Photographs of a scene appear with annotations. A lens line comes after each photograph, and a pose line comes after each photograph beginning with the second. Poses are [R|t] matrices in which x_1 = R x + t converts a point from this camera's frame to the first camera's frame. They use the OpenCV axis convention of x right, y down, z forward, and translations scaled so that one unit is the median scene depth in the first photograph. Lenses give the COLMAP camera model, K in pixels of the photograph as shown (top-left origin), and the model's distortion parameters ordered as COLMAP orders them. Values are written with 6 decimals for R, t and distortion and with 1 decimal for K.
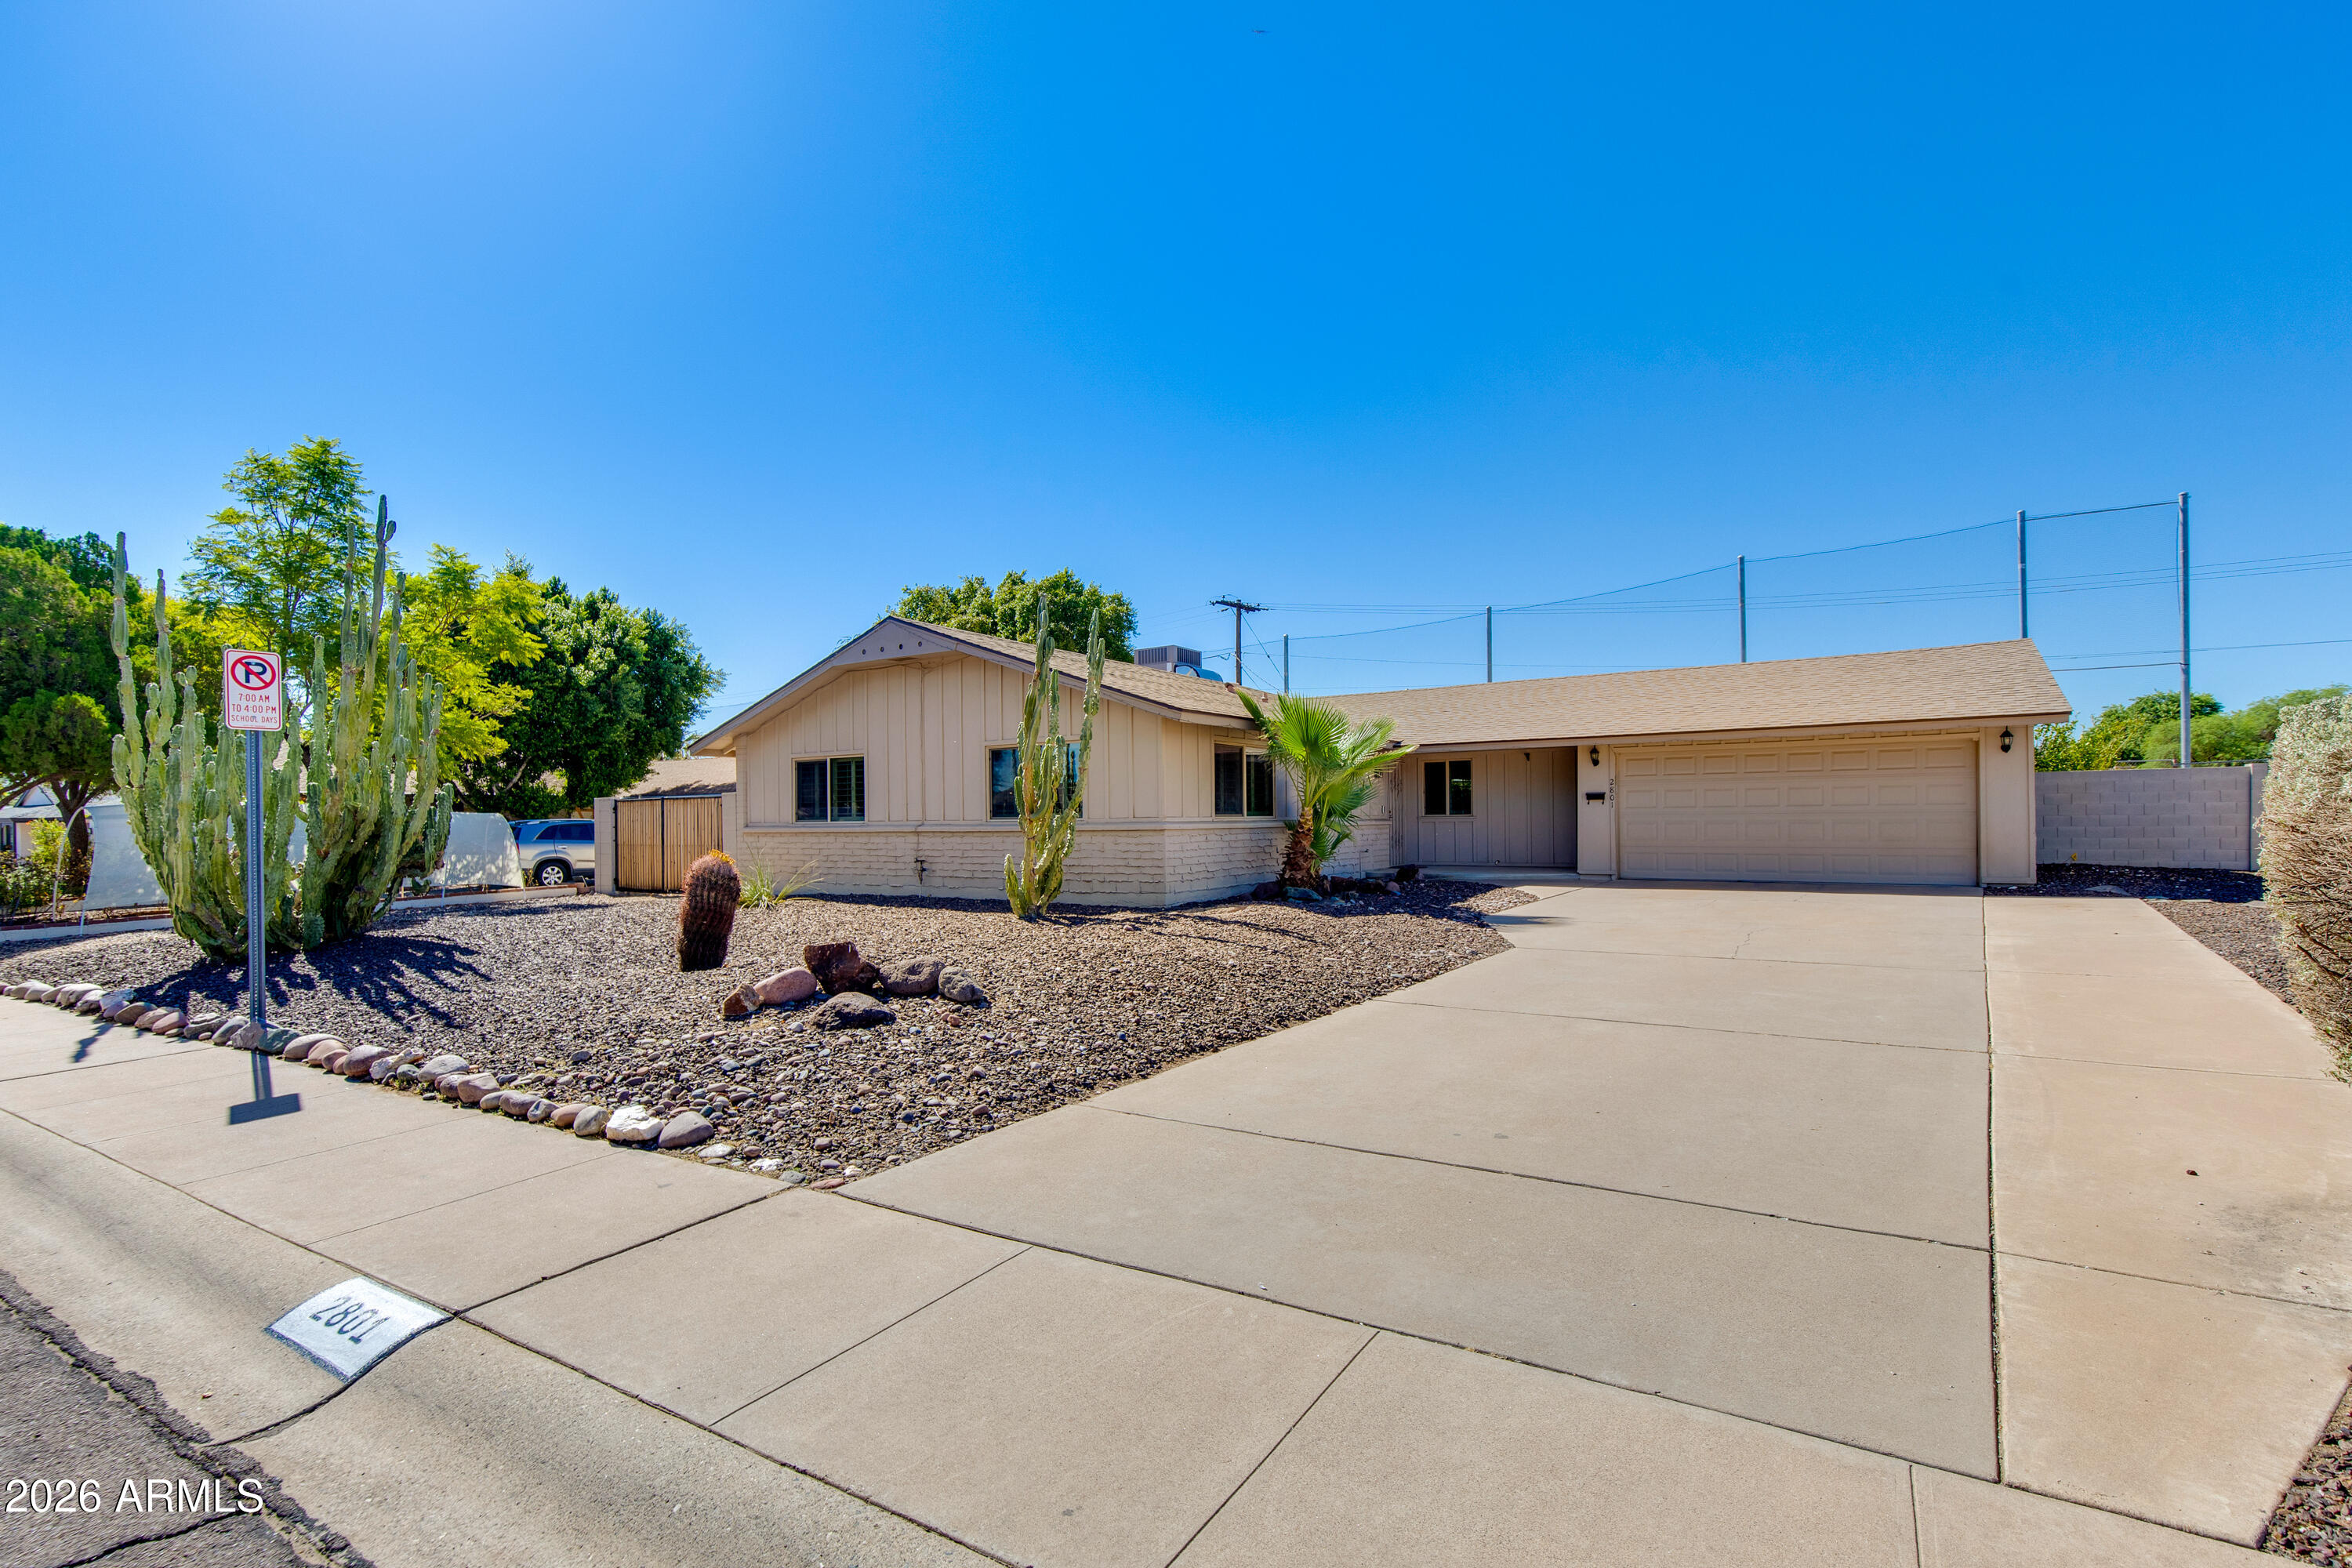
lens RADIAL K [[1071.5, 0, 1173.6], [0, 1071.5, 807.6], [0, 0, 1]] dist [0.007886, -0.000873]
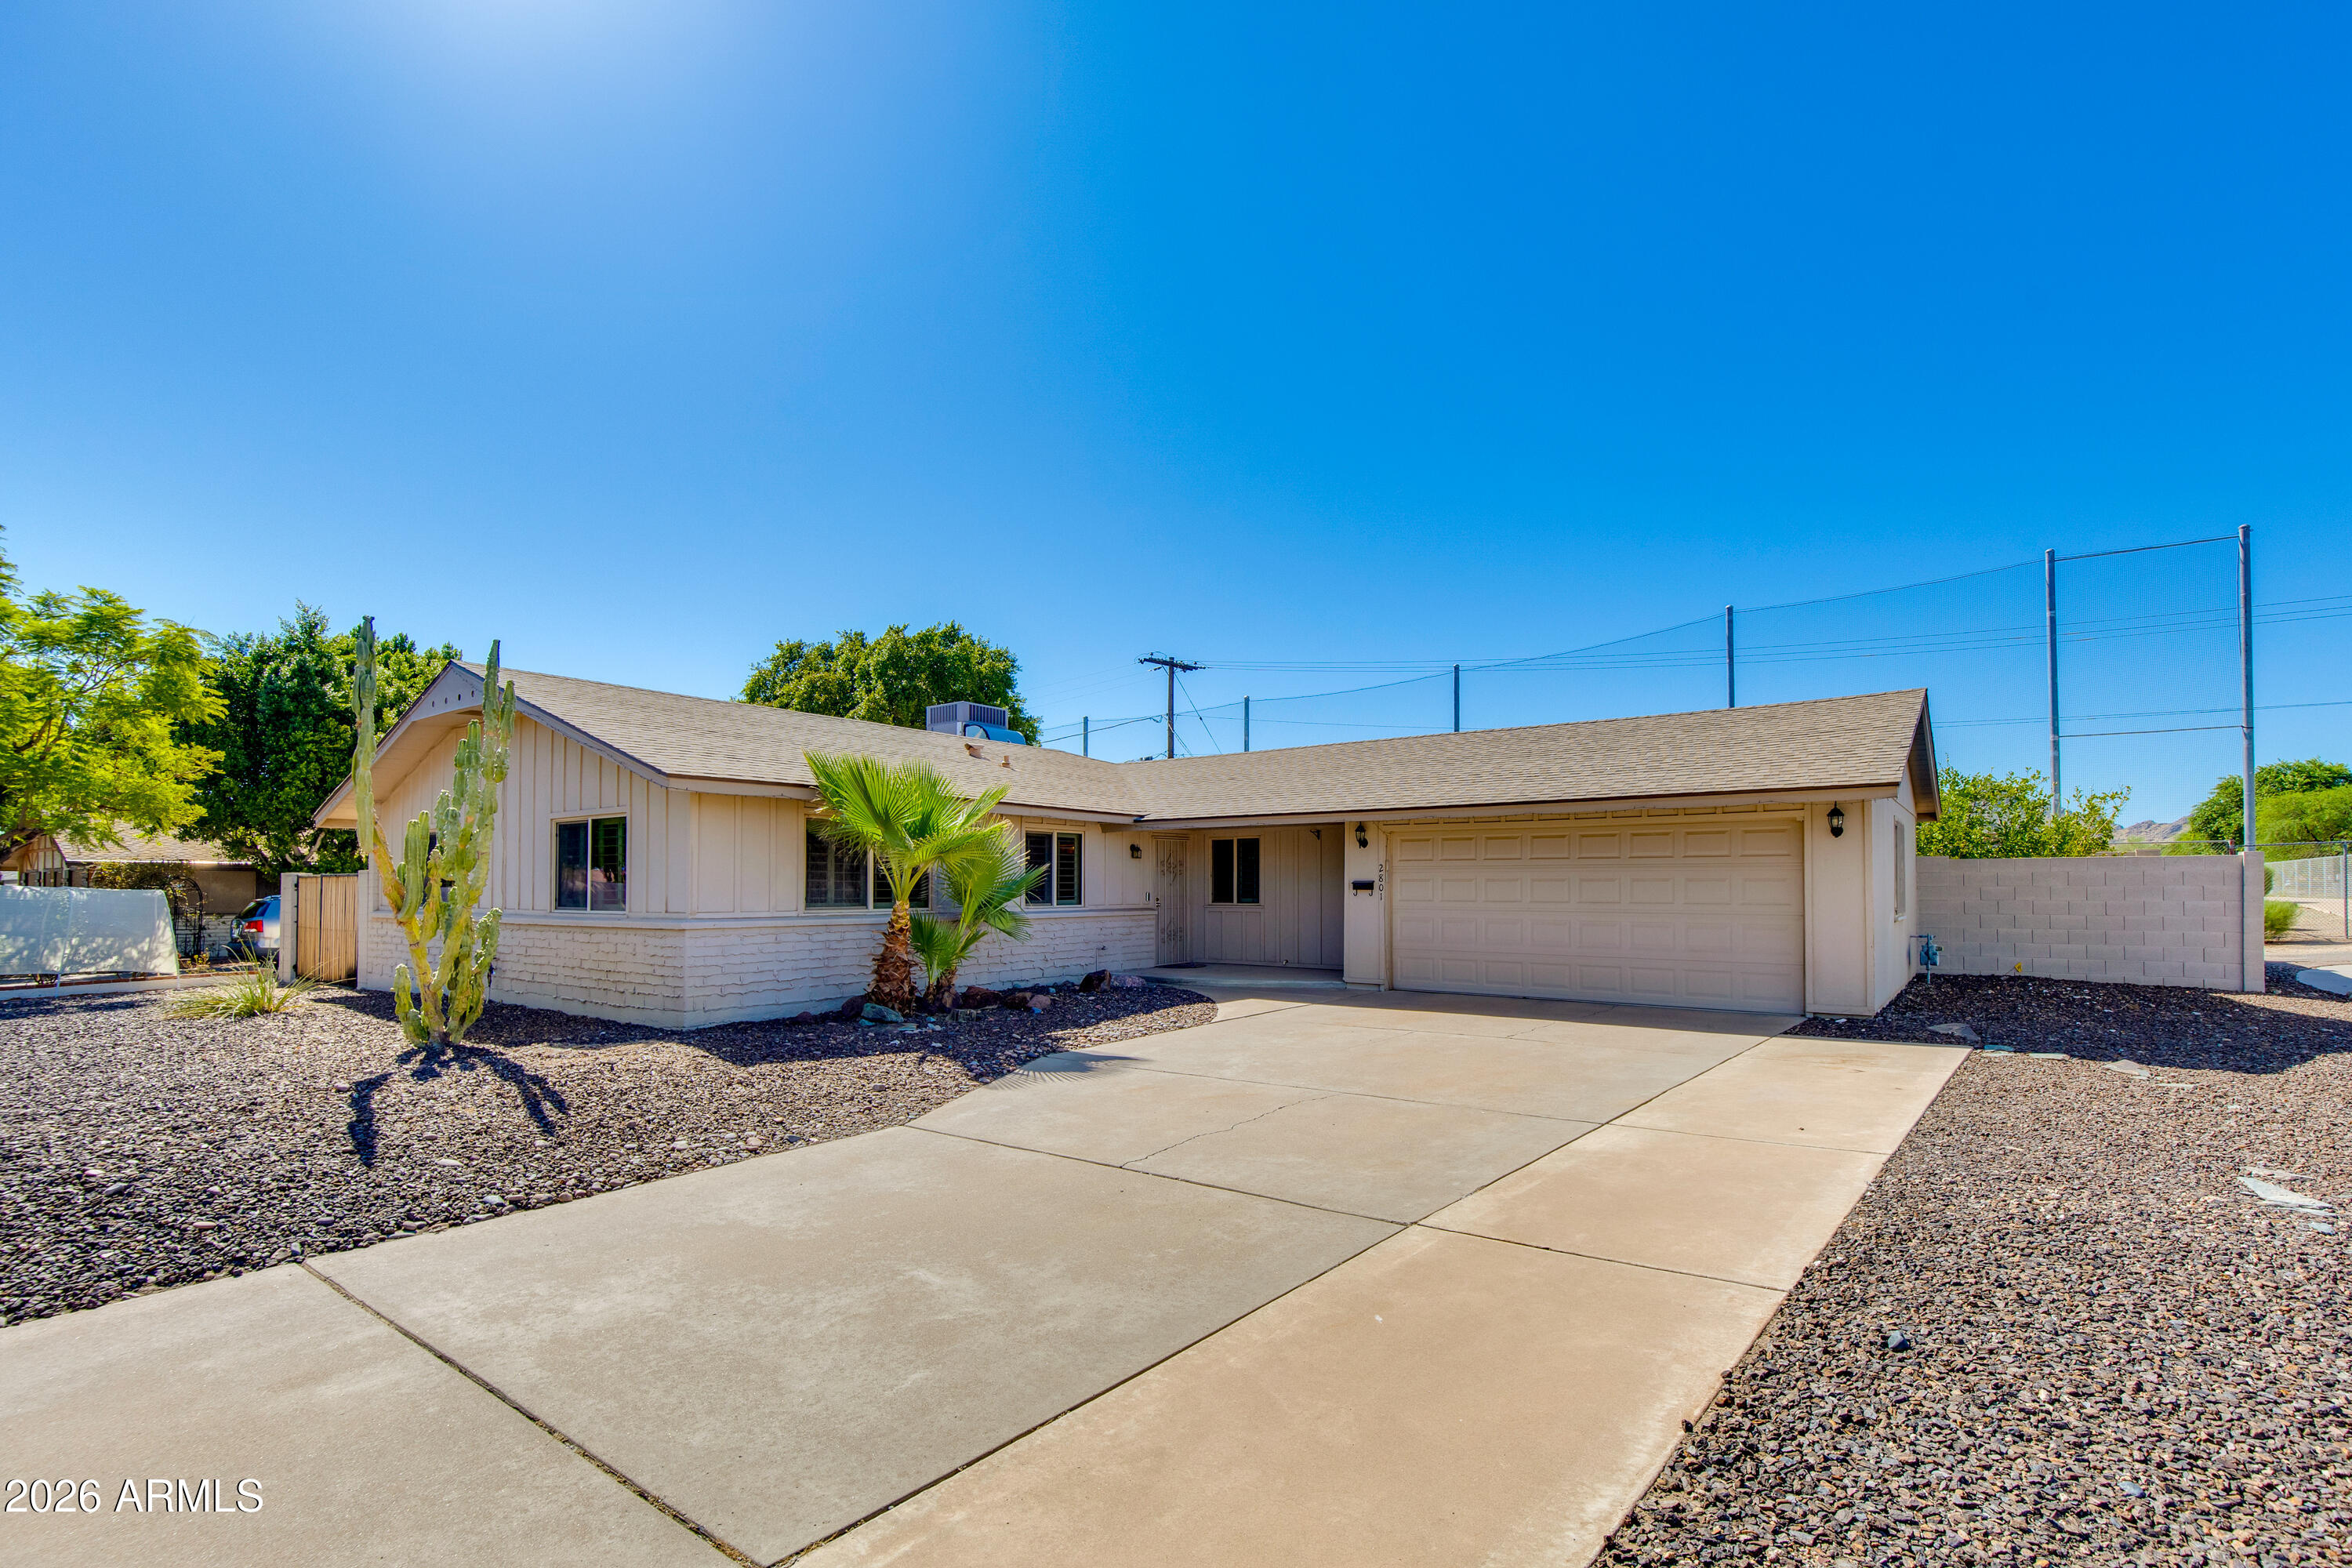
lens RADIAL K [[1077.8, 0, 1170.0], [0, 1077.8, 861.8], [0, 0, 1]] dist [0.003134, 0.000075]
pose [[0.997640, 0.009055, -0.068069, 0.281214], [-0.009910, 0.999876, -0.012226, -0.015834], [0.067950, 0.012872, 0.997606, 0.177650]]
